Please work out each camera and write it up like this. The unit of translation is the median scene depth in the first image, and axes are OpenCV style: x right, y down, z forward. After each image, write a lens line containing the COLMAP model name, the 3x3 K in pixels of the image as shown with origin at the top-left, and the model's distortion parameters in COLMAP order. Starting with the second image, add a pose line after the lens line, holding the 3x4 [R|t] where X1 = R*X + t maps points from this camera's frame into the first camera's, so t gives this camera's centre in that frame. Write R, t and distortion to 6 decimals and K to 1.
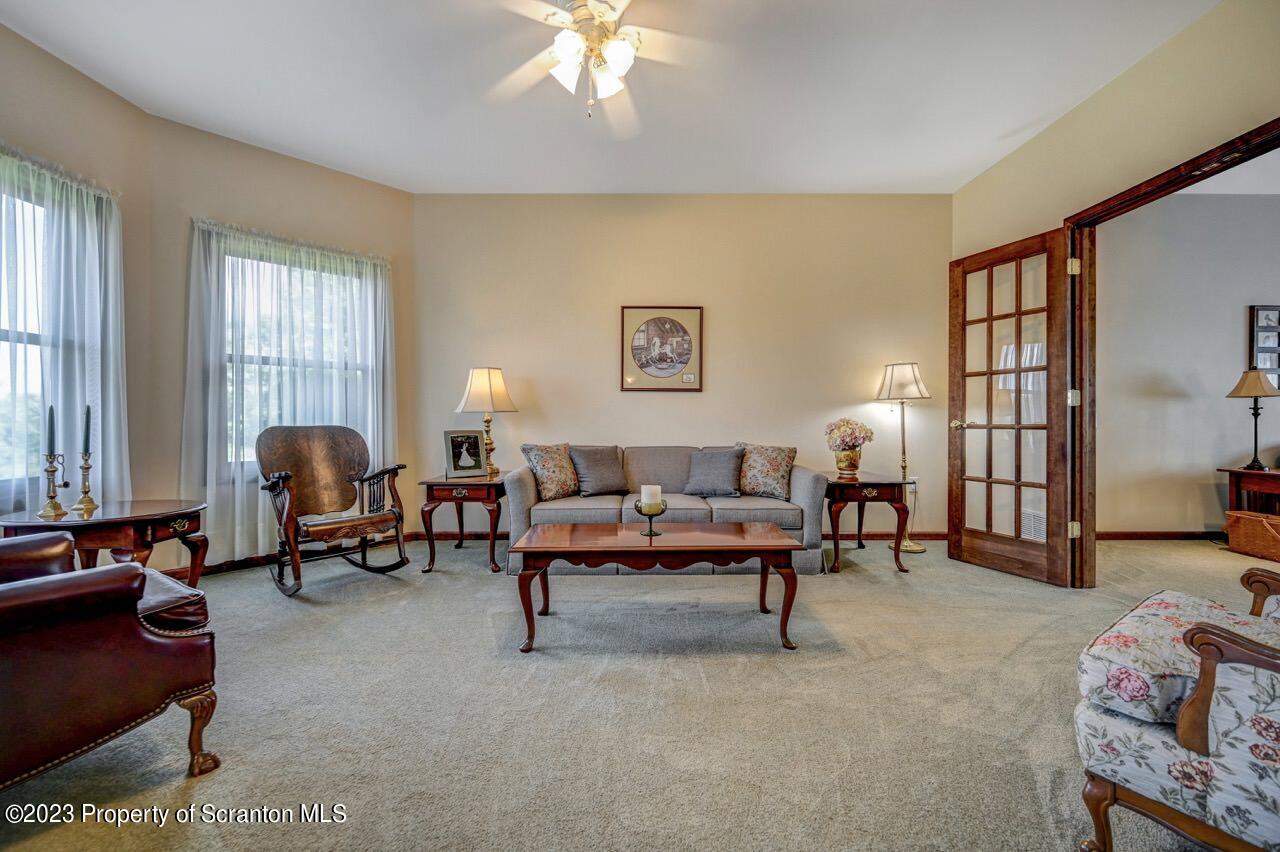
lens RADIAL K [[512.4, 0, 642.8], [0, 512.4, 424.0], [0, 0, 1]] dist [-0.002807, 0.000909]
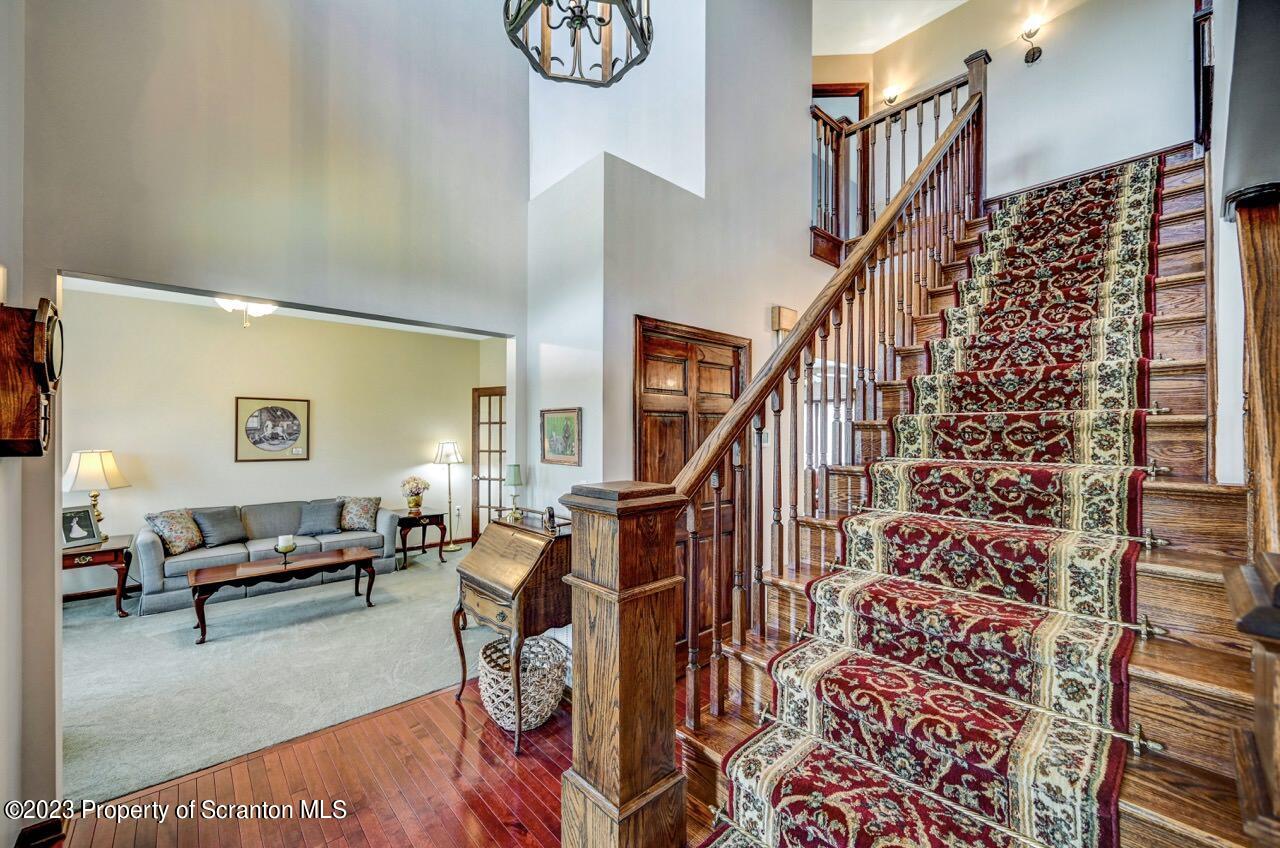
lens RADIAL K [[512.4, 0, 647.3], [0, 512.4, 433.5], [0, 0, 1]] dist [-0.002807, 0.000909]
pose [[0.739316, -0.001436, 0.673357, -0.168284], [0.005715, 0.999975, -0.004141, -0.146870], [-0.673334, 0.006910, 0.739306, -0.775933]]
